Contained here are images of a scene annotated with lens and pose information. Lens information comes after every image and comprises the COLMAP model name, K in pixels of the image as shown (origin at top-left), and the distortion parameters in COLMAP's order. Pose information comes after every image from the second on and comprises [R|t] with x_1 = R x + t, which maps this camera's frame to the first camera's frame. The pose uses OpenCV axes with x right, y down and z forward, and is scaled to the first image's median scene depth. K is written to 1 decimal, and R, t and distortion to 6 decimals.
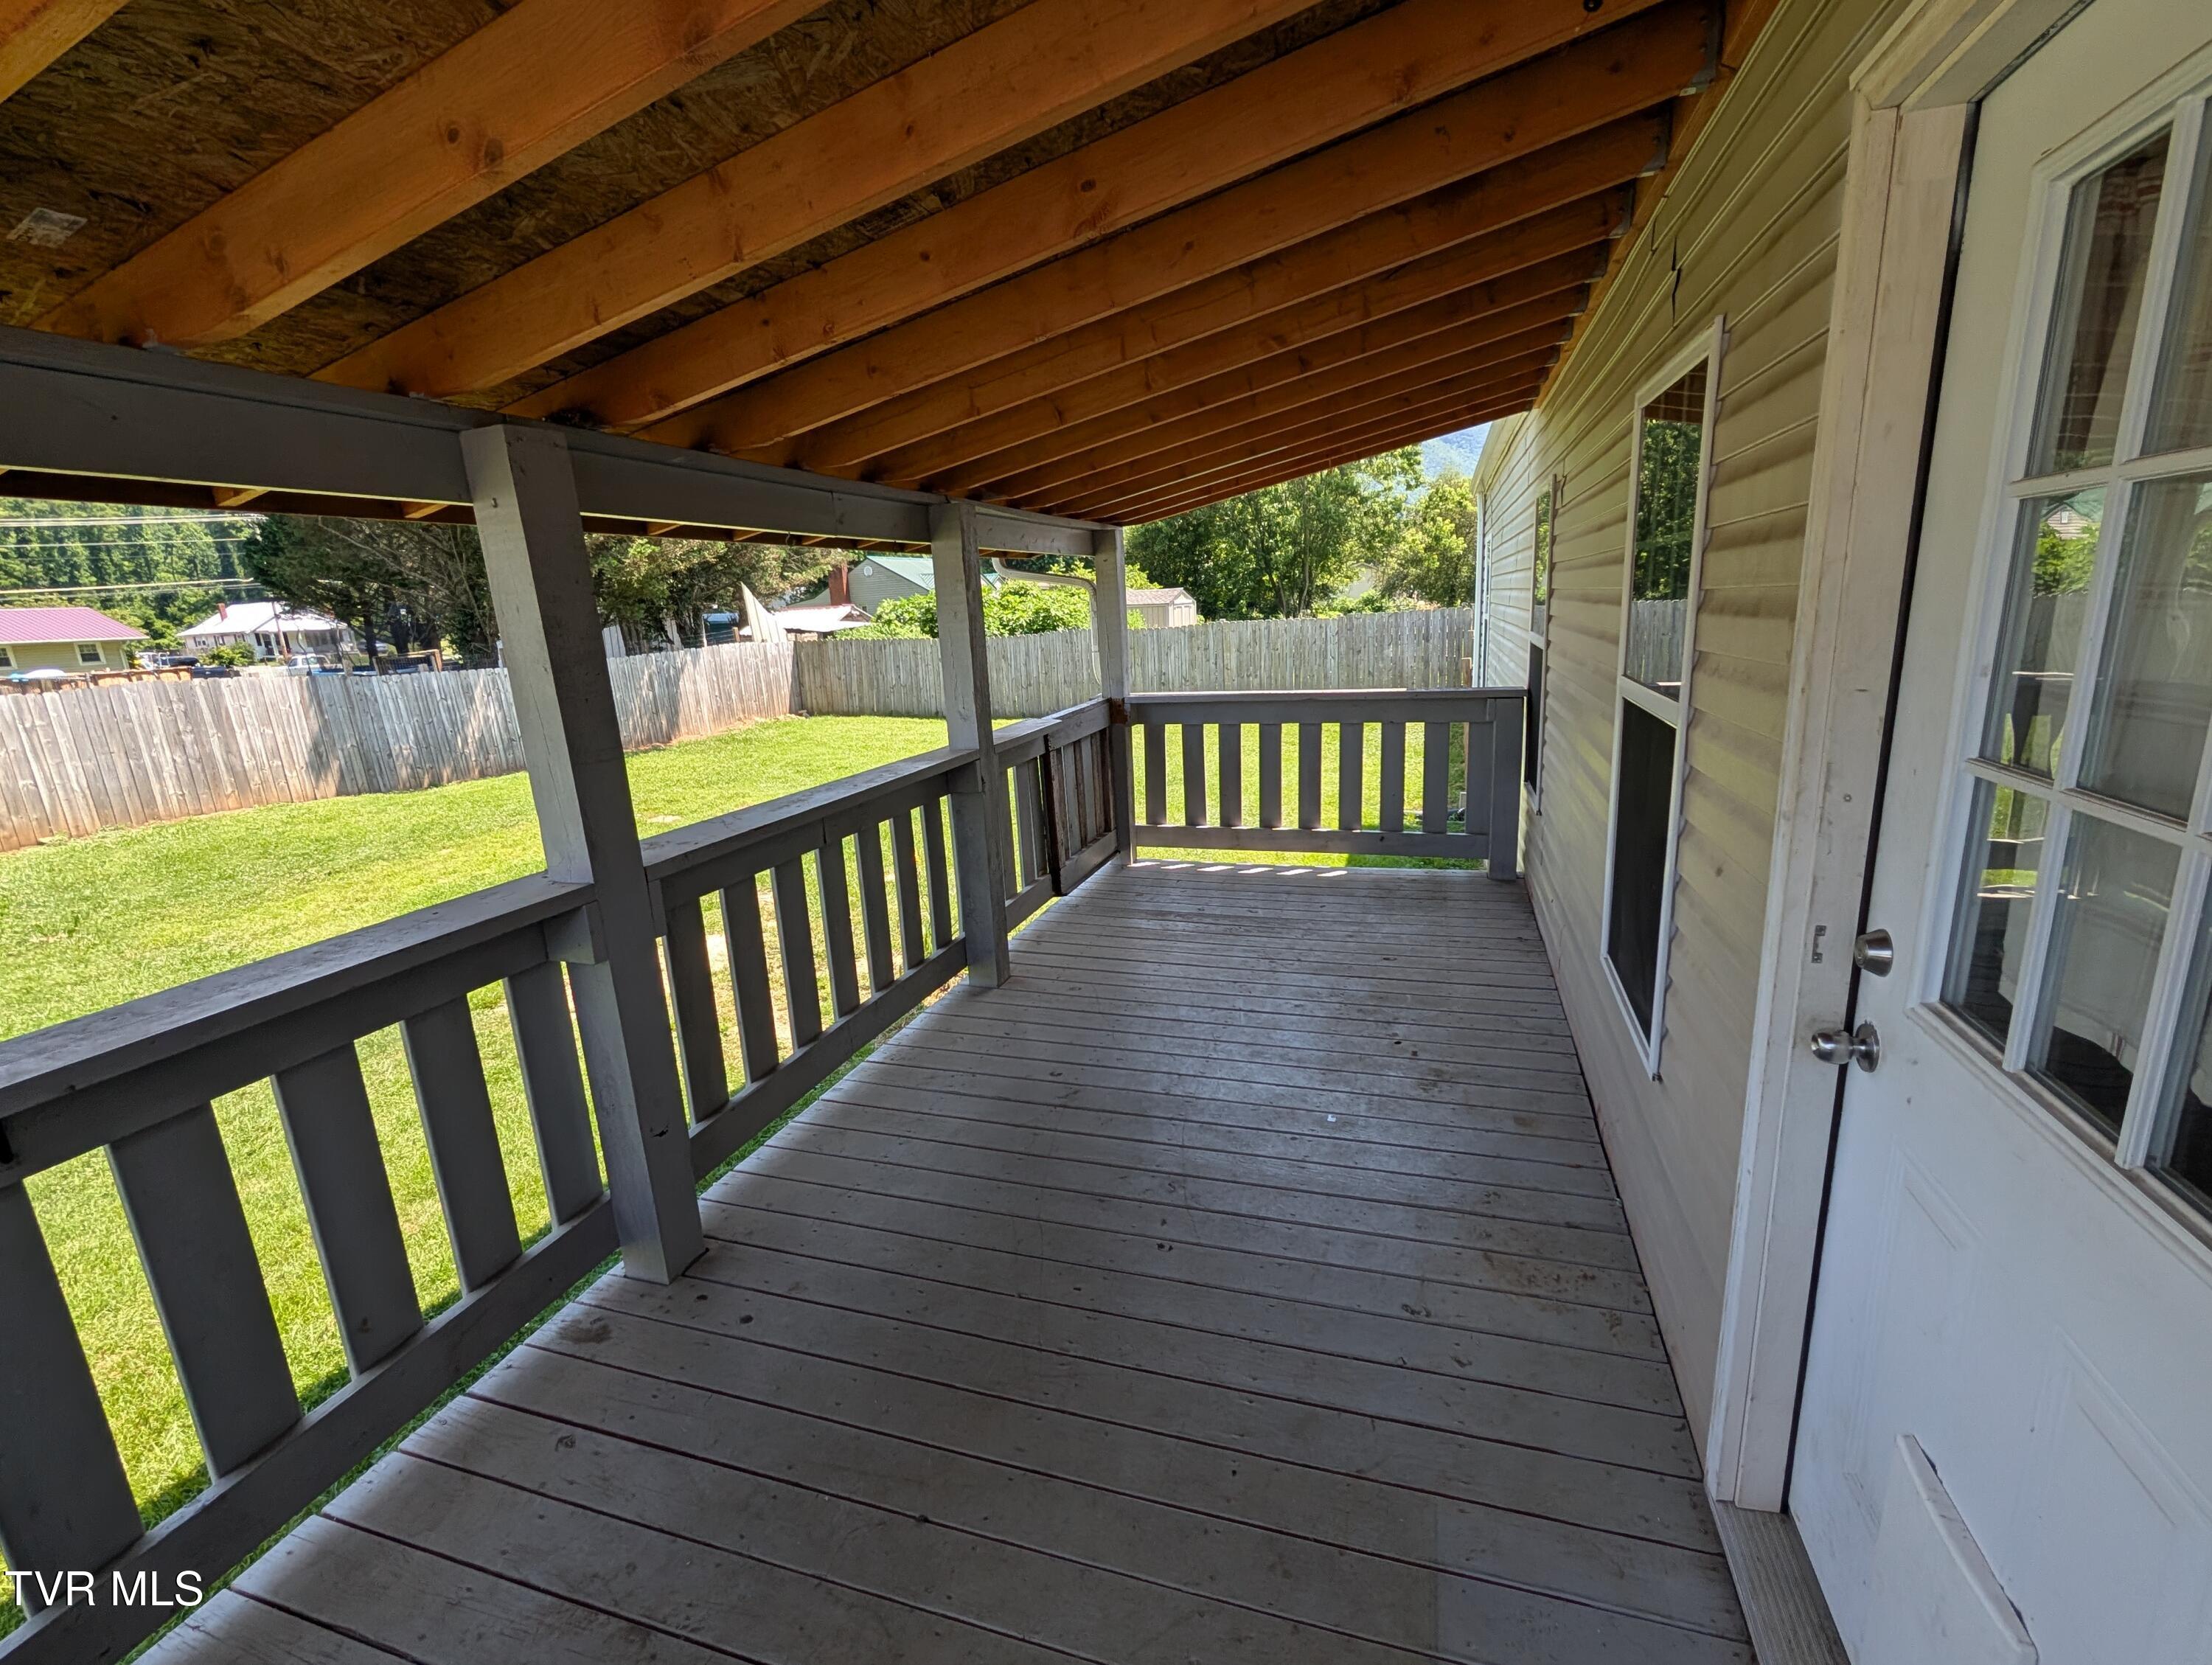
lens RADIAL K [[972.6, 0, 1101.5], [0, 972.6, 838.3], [0, 0, 1]] dist [-0.001590, 0.004005]
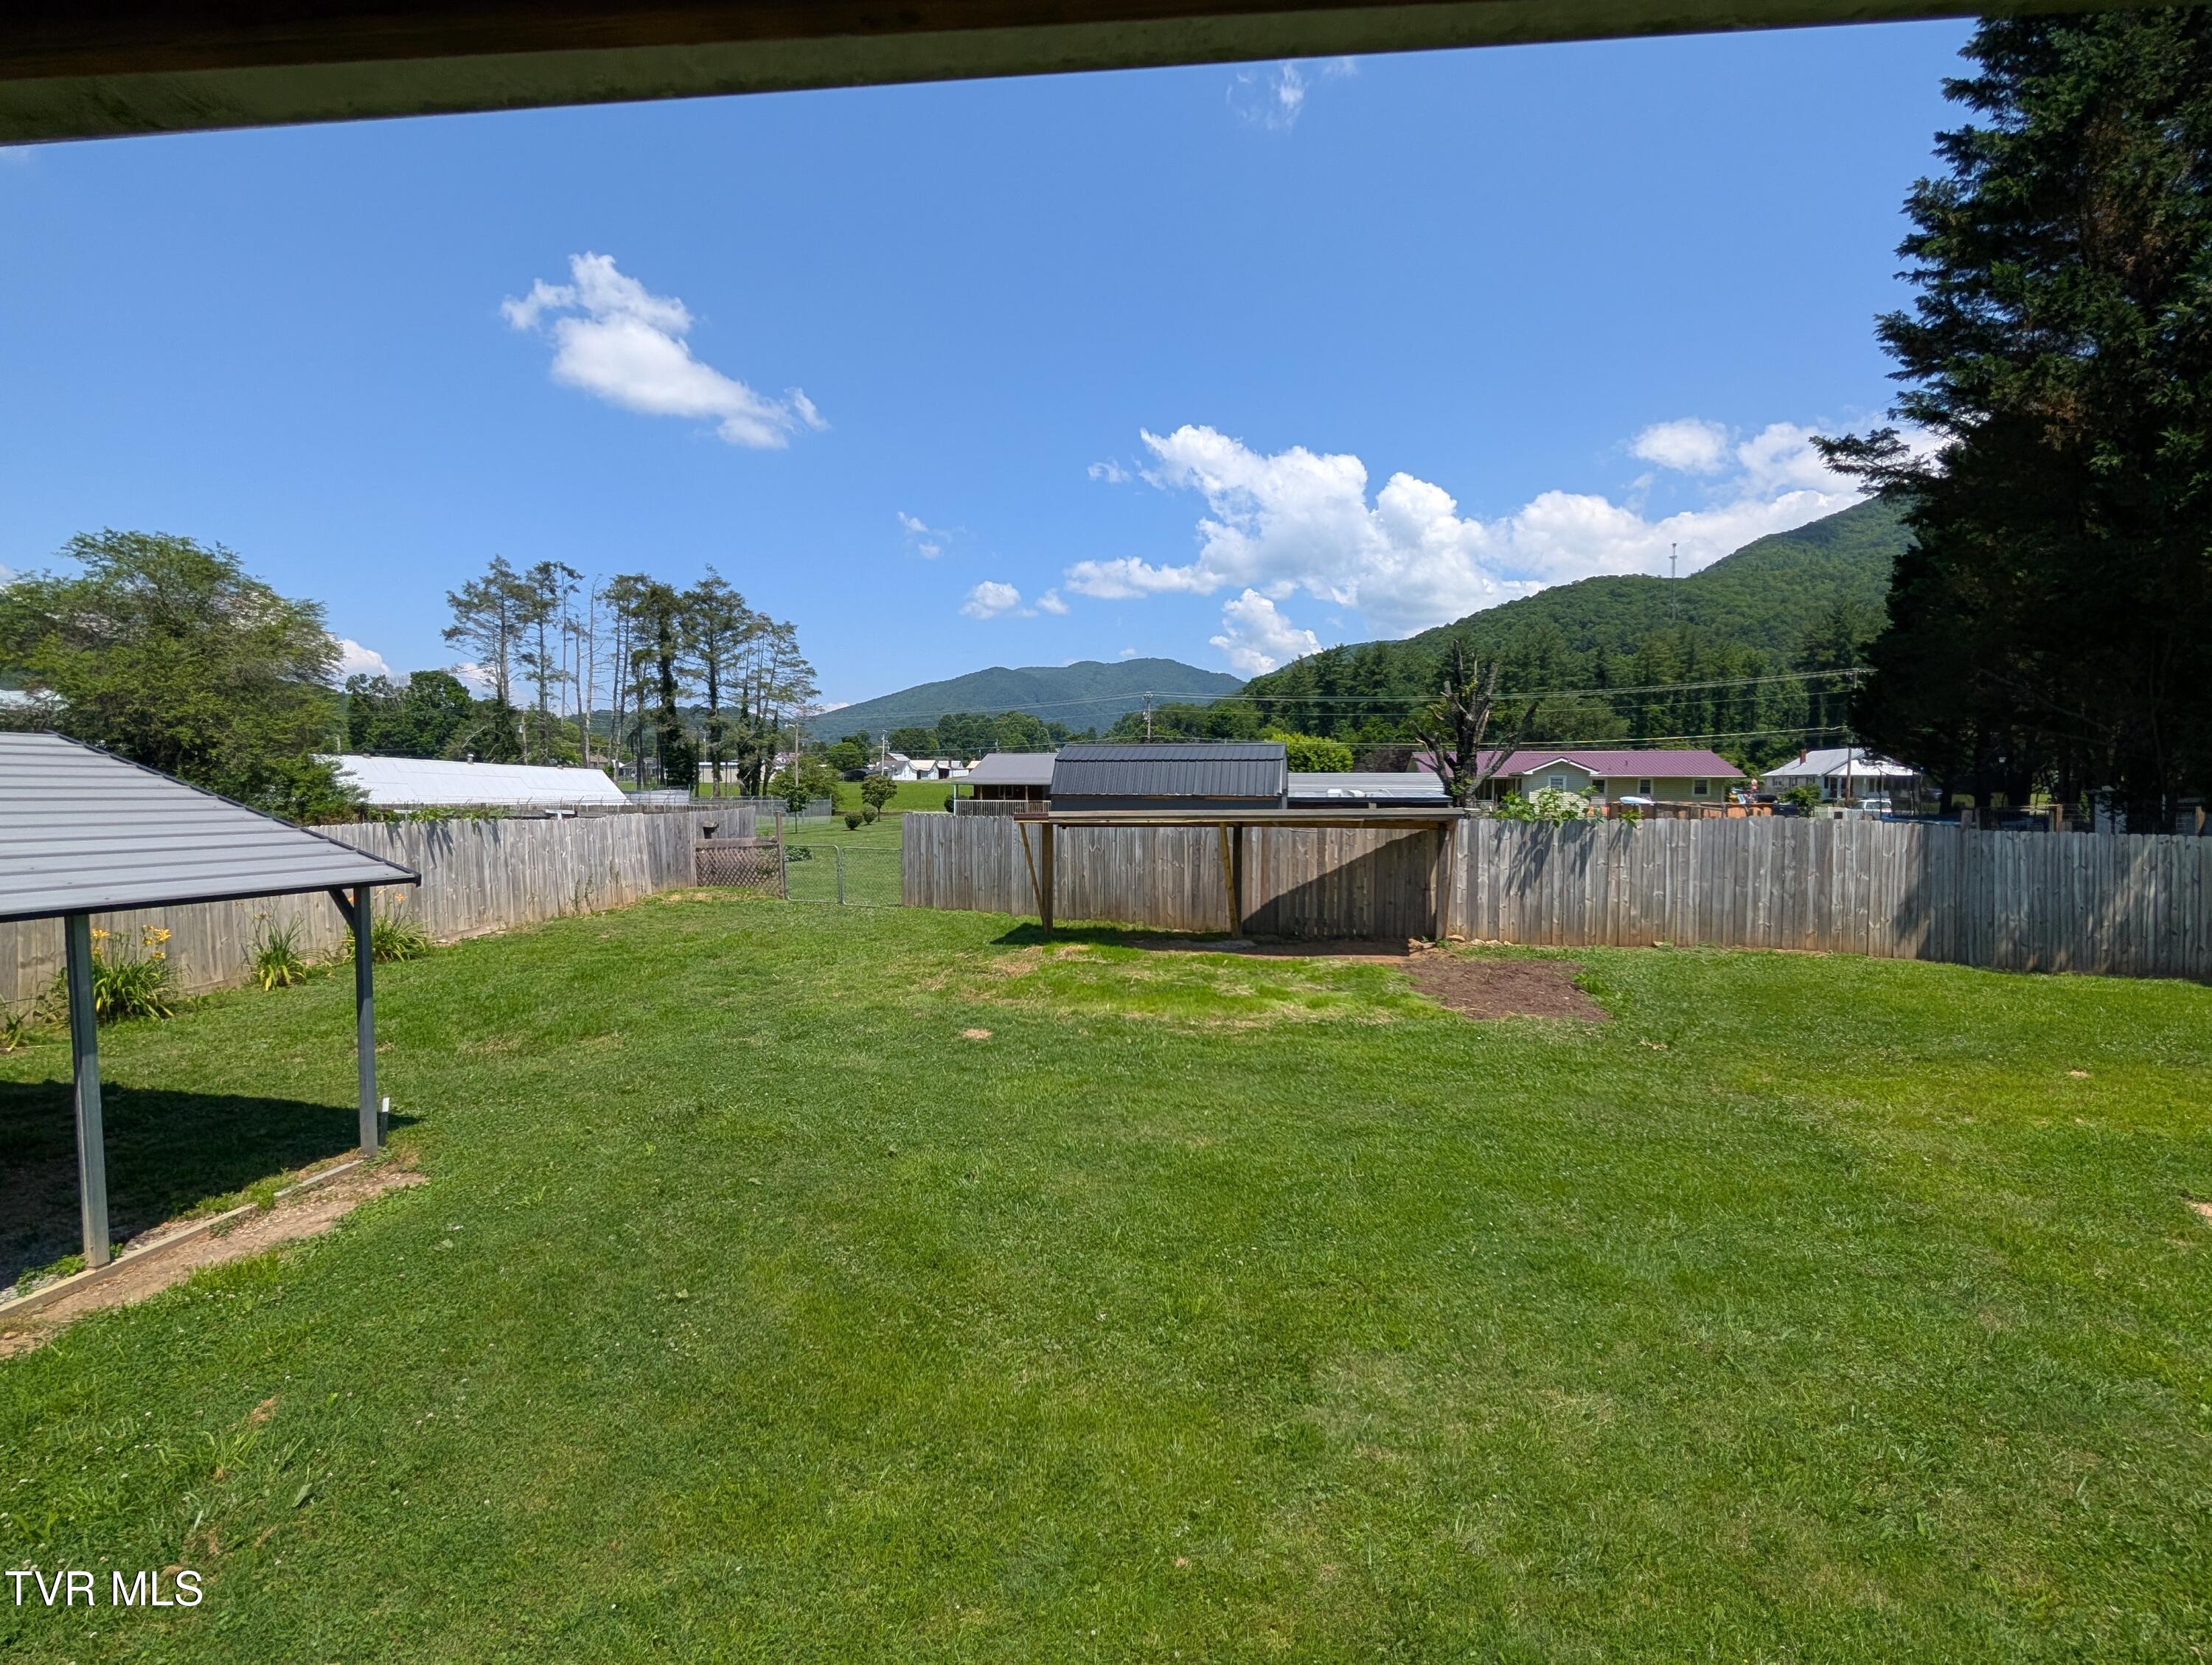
lens RADIAL K [[972.6, 0, 1113.6], [0, 972.6, 835.8], [0, 0, 1]] dist [-0.001590, 0.004005]
pose [[0.235519, 0.101378, -0.966568, -0.099357], [-0.244182, 0.968814, 0.042115, -0.009238], [0.940694, 0.226100, 0.252929, 0.057300]]
